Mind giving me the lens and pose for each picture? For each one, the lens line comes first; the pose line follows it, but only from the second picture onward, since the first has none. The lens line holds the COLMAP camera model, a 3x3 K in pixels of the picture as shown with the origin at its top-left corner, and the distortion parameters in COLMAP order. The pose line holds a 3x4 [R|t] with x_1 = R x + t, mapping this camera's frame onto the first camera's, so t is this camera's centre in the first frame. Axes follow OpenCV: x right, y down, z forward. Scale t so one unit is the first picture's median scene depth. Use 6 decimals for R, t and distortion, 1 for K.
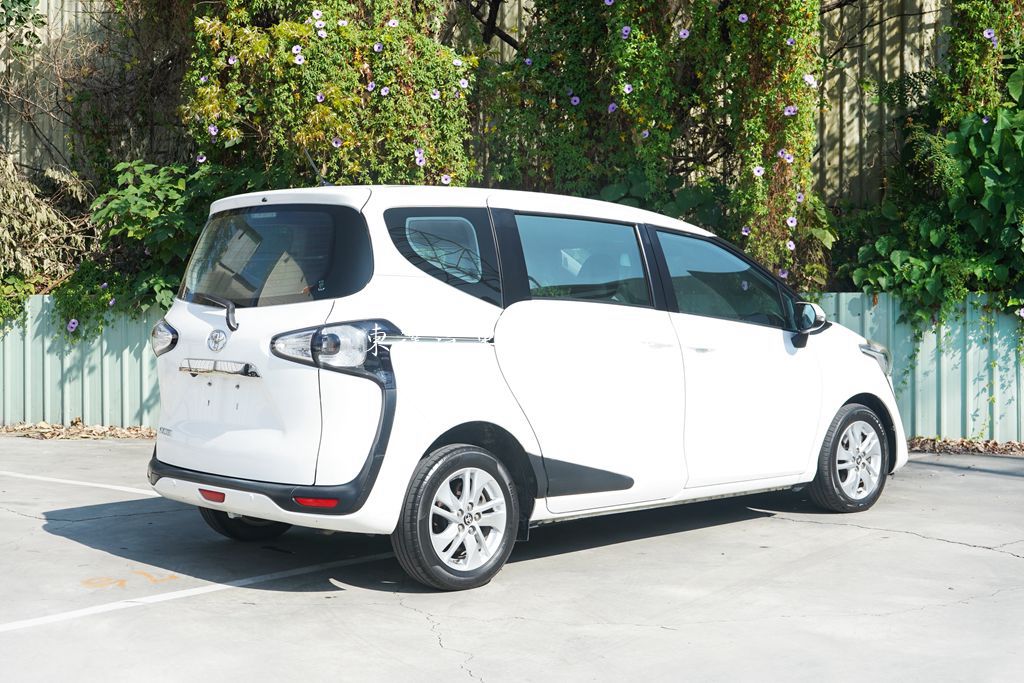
lens RADIAL K [[1421.5, 0, 512.0], [0, 1421.5, 341.5], [0, 0, 1]] dist [0.003530, -0.019143]
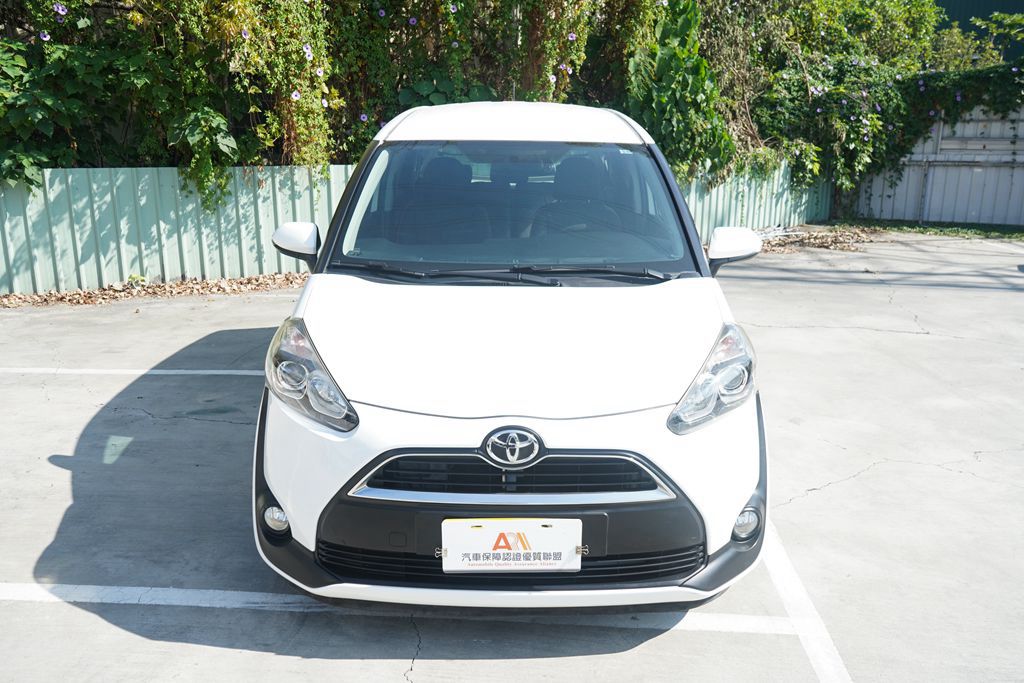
lens RADIAL K [[799.5, 0, 512.0], [0, 799.5, 341.5], [0, 0, 1]] dist [-0.000819, -0.000545]
pose [[0.803698, -0.144051, 0.577338, -0.671984], [0.016700, 0.975333, 0.220106, -0.069557], [-0.594803, -0.167258, 0.786278, 0.611057]]
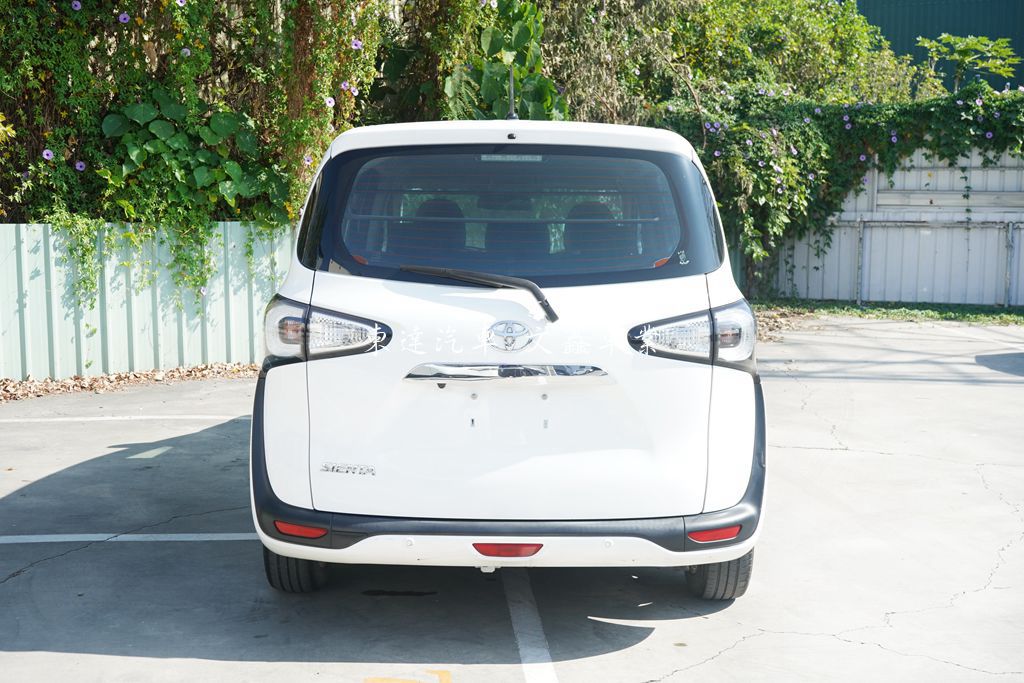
lens RADIAL K [[1156.3, 0, 512.0], [0, 1156.3, 341.5], [0, 0, 1]] dist [0.007126, 0.011033]
pose [[0.702832, -0.083961, 0.706383, -0.602778], [0.018660, 0.994844, 0.099681, -0.054193], [-0.711111, -0.056878, 0.700776, 0.580294]]
